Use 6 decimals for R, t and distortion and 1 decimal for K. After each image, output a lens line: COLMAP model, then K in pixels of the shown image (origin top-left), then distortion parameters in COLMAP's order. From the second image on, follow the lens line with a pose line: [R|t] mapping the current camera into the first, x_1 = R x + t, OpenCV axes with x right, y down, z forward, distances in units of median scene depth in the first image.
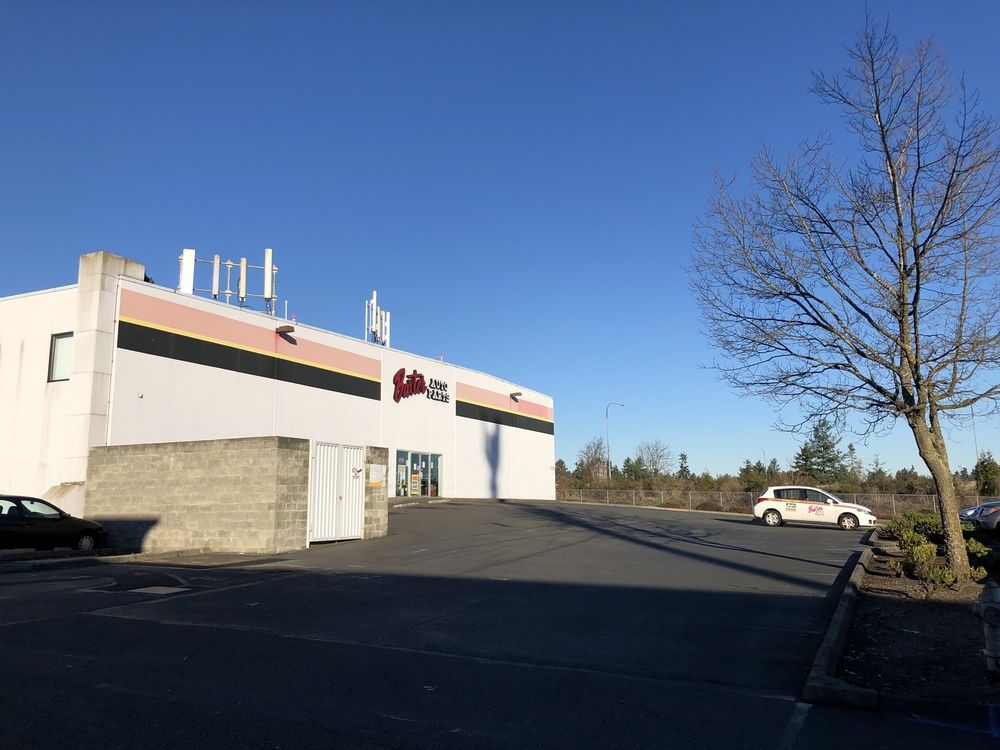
lens RADIAL K [[804.6, 0, 500.0], [0, 804.6, 375.0], [0, 0, 1]] dist [-0.002235, -0.000607]
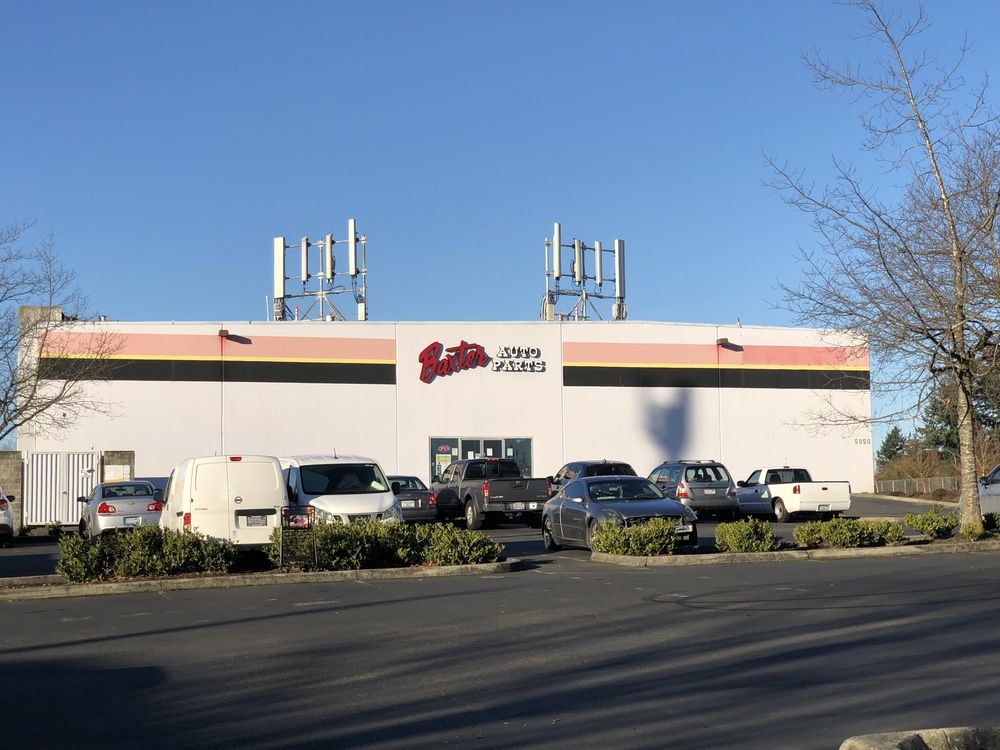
lens RADIAL K [[1777.1, 0, 500.0], [0, 1777.1, 375.0], [0, 0, 1]] dist [0.084321, 0.103286]
pose [[0.625042, -0.068924, -0.777542, 1.357712], [0.129270, 0.991480, 0.016028, 0.004639], [0.769812, -0.110532, 0.628627, -0.136252]]
